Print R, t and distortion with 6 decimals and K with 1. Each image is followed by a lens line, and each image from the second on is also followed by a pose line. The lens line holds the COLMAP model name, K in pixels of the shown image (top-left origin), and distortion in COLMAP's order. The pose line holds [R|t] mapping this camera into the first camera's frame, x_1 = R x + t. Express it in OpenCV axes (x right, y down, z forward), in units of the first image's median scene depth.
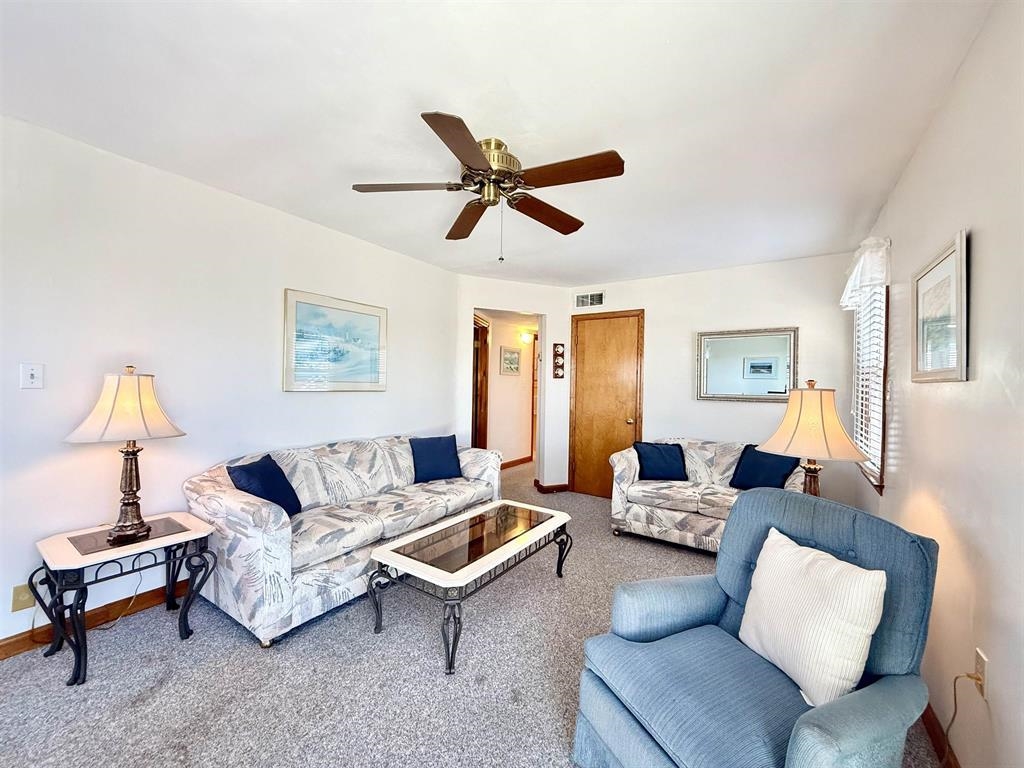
lens RADIAL K [[412.2, 0, 508.3], [0, 412.2, 387.4], [0, 0, 1]] dist [0.002477, 0.000193]
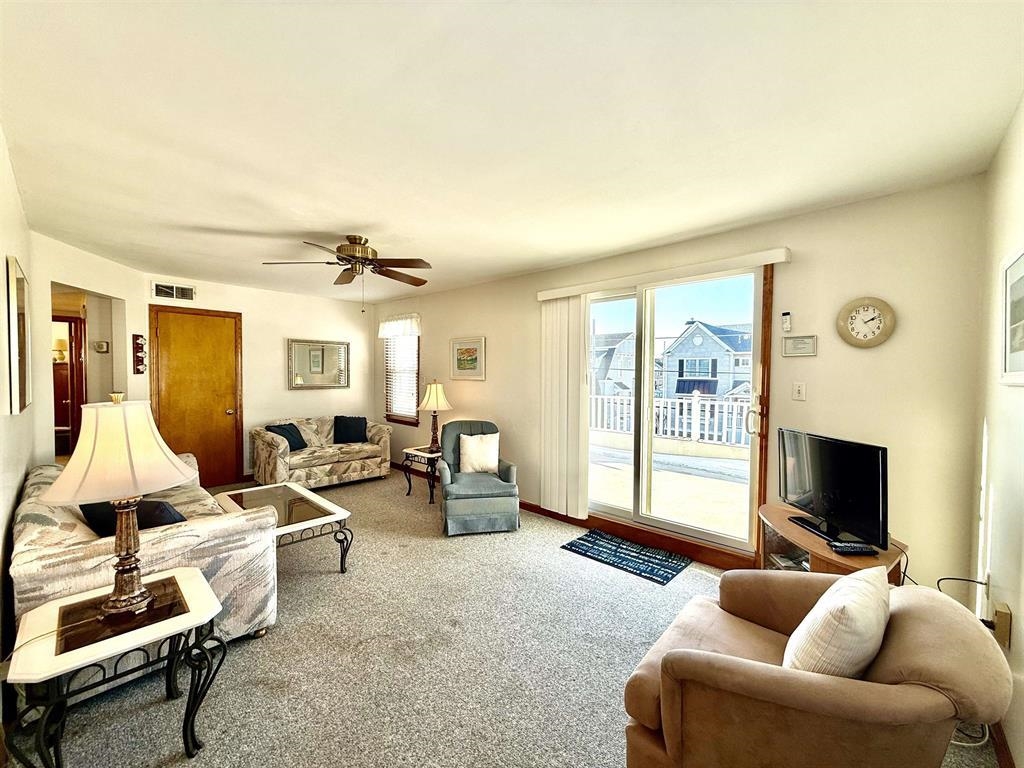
lens RADIAL K [[412.2, 0, 508.3], [0, 412.2, 387.4], [0, 0, 1]] dist [0.002477, 0.000193]
pose [[0.156048, -0.051695, 0.986396, -0.697413], [0.003972, 0.998654, 0.051710, -0.039711], [-0.987741, -0.004151, 0.156043, 0.086047]]
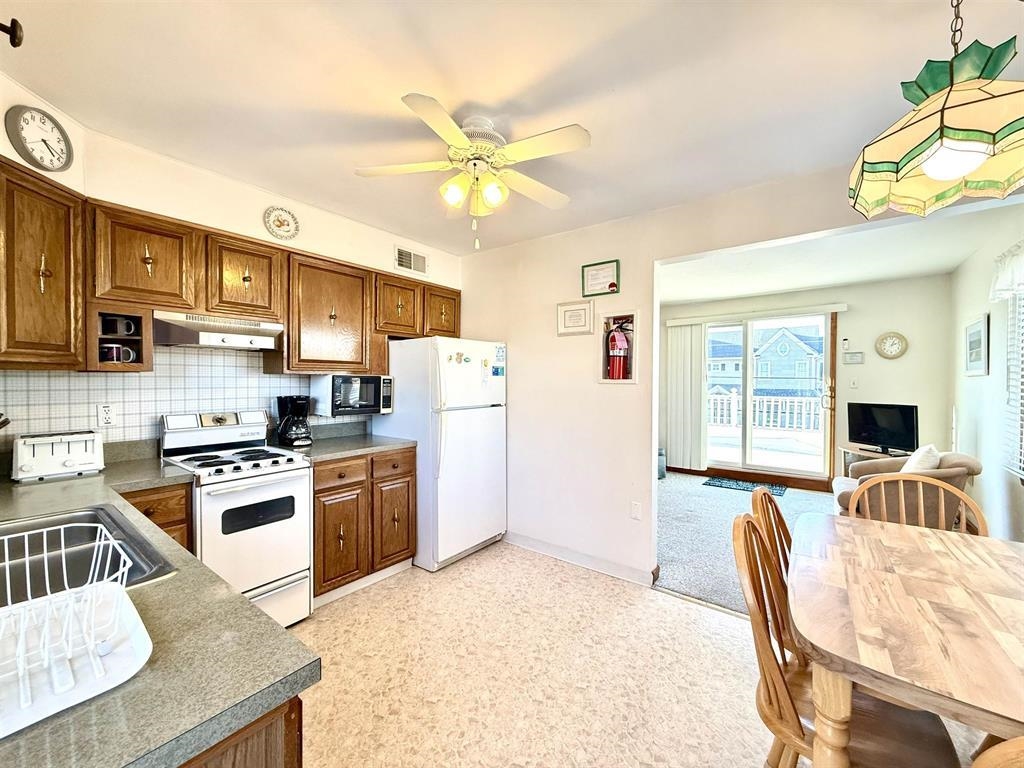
lens RADIAL K [[408.6, 0, 510.1], [0, 408.6, 384.4], [0, 0, 1]] dist [0.000039, 0.000195]
pose [[0.073871, -0.031435, 0.996772, -1.172167], [0.010554, 0.999472, 0.030738, -0.039642], [-0.997212, 0.008249, 0.074164, 0.581282]]
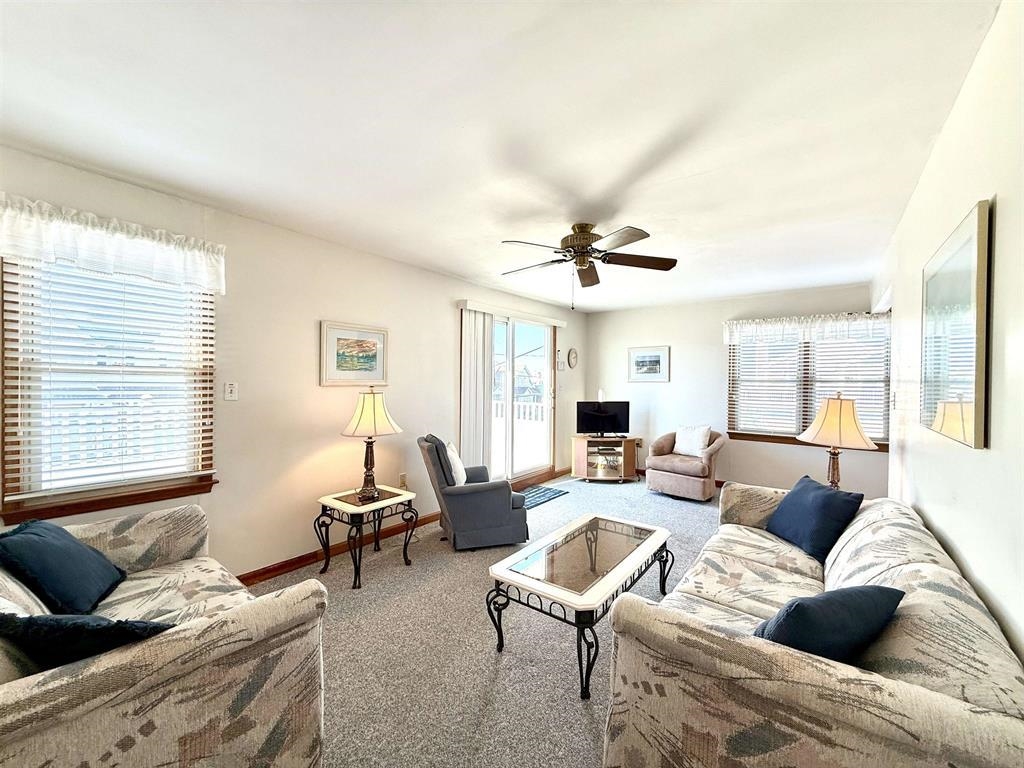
lens RADIAL K [[406.5, 0, 510.7], [0, 406.5, 384.3], [0, 0, 1]] dist [0.000879, 0.000310]
pose [[-0.997234, -0.030439, 0.067813, 0.041548], [-0.029099, 0.999363, 0.020661, -0.029083], [-0.068399, 0.018631, -0.997484, 1.101147]]
